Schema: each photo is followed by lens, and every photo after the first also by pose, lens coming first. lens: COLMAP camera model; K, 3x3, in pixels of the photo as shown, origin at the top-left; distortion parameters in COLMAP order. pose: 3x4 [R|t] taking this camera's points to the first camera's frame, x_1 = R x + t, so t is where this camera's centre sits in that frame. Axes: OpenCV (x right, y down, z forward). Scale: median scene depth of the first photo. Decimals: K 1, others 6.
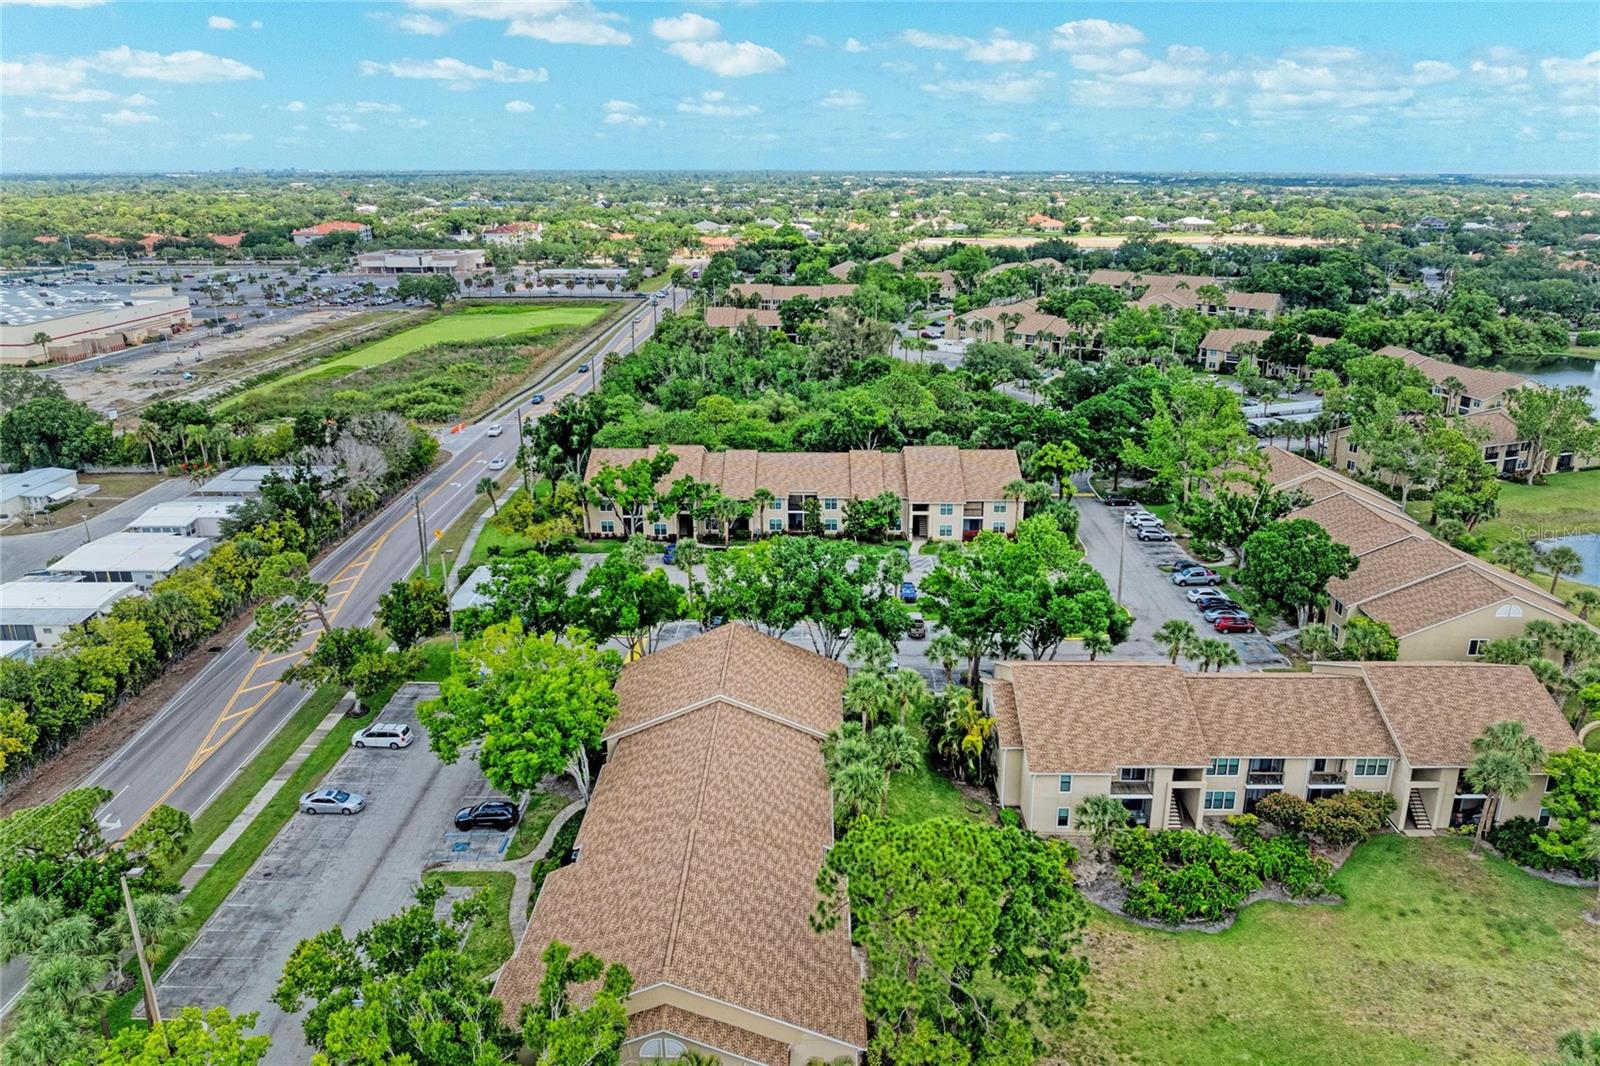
lens RADIAL K [[1111.2, 0, 800.0], [0, 1111.2, 533.0], [0, 0, 1]] dist [-0.023820, -0.001606]
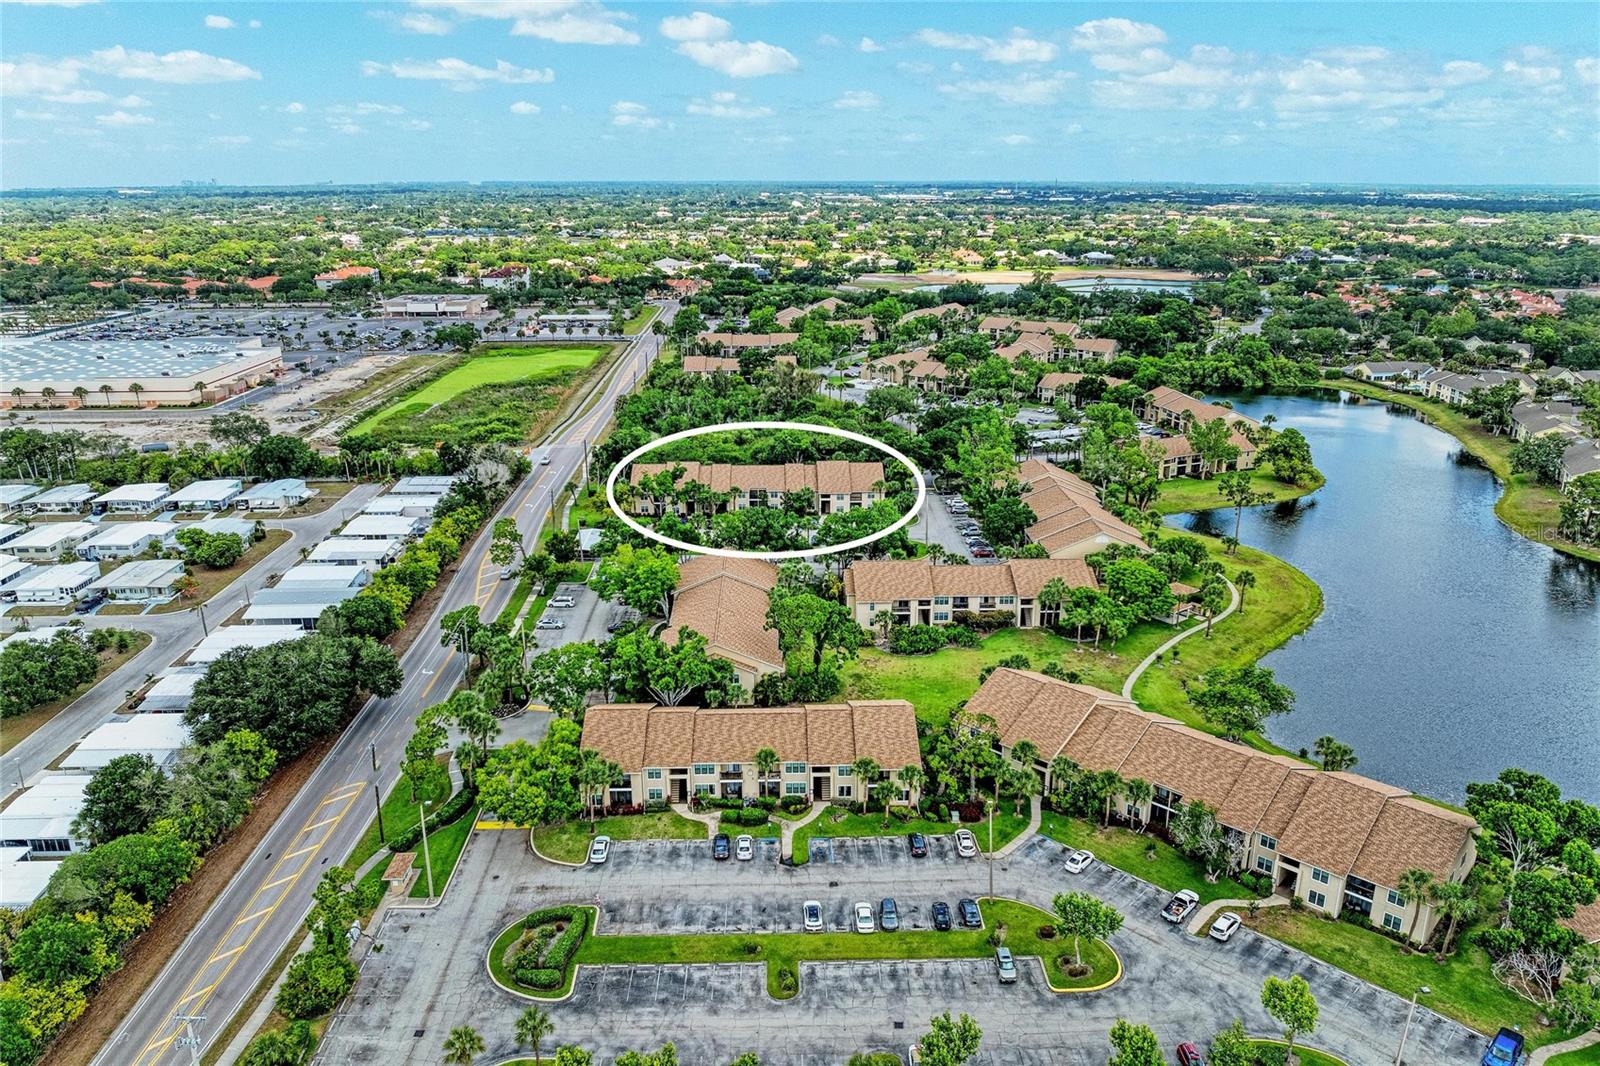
lens RADIAL K [[1111.2, 0, 800.0], [0, 1111.2, 533.0], [0, 0, 1]] dist [-0.023820, -0.001606]
pose [[0.999055, -0.012323, 0.041690, -0.003279], [0.012622, 0.999897, -0.006903, 0.030202], [-0.041600, 0.007423, 0.999107, -0.481250]]
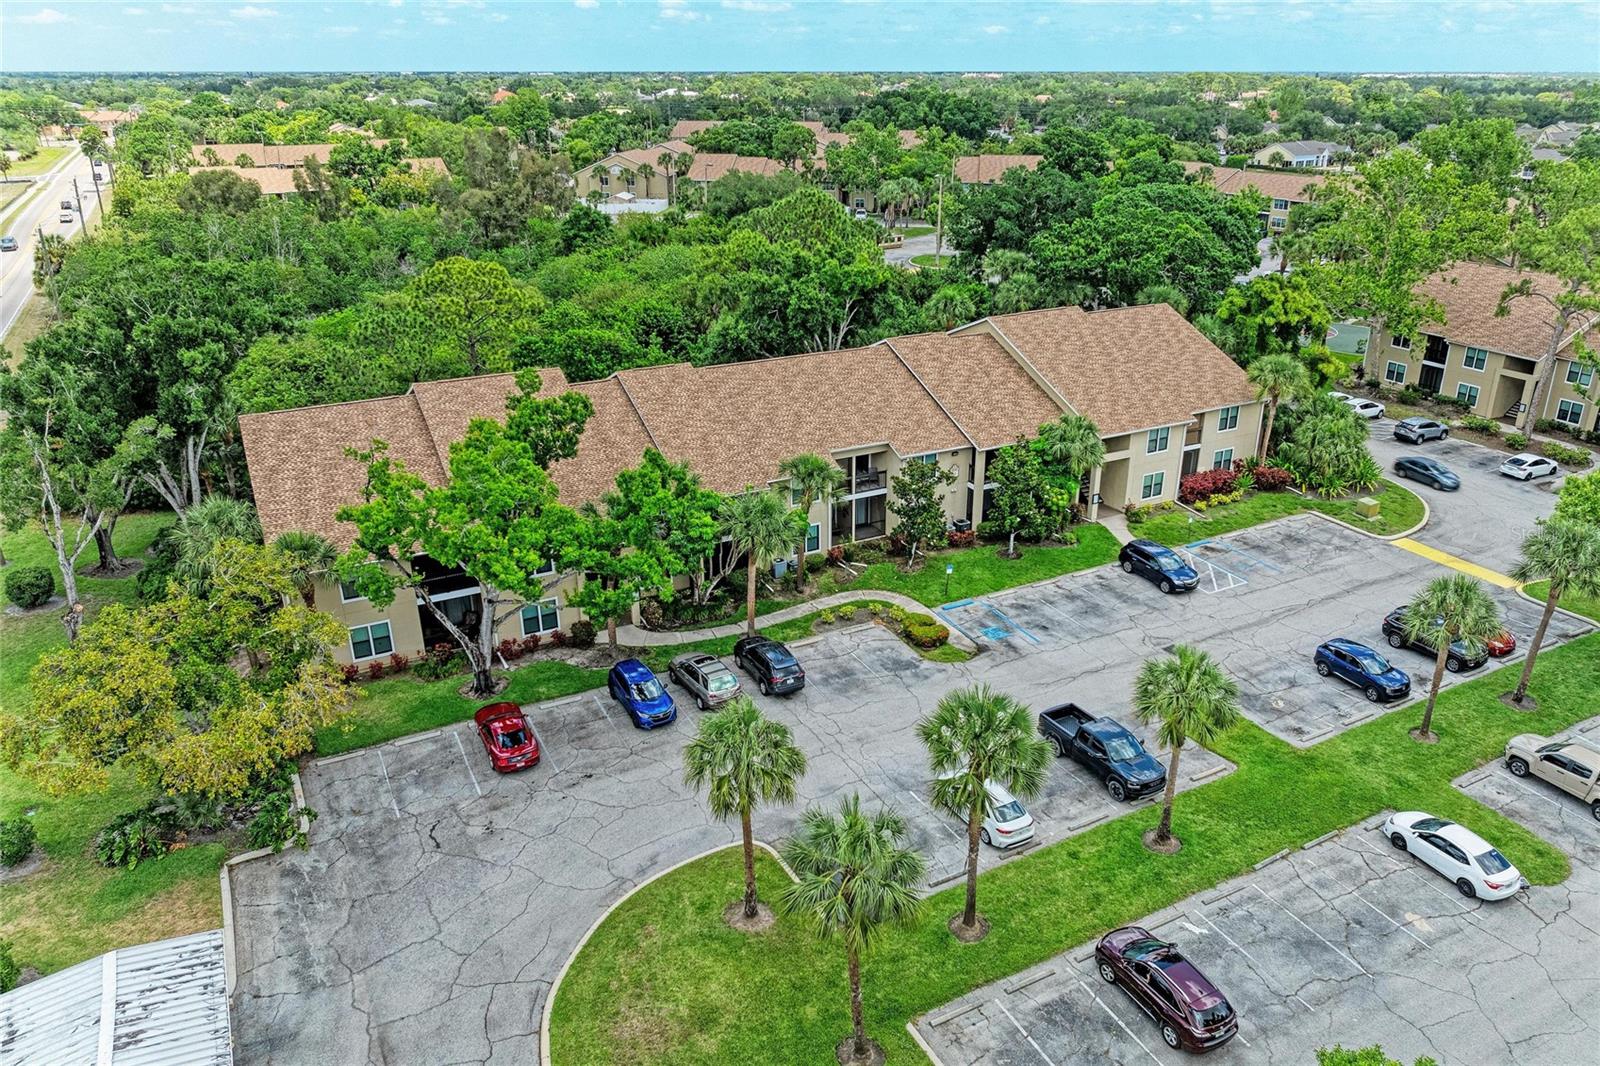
lens RADIAL K [[1111.2, 0, 800.0], [0, 1111.2, 533.0], [0, 0, 1]] dist [-0.023820, -0.001606]
pose [[0.876230, -0.184708, 0.445089, -0.134017], [0.148805, 0.982197, 0.114657, -0.037318], [-0.458343, -0.034234, 0.888116, 0.427454]]
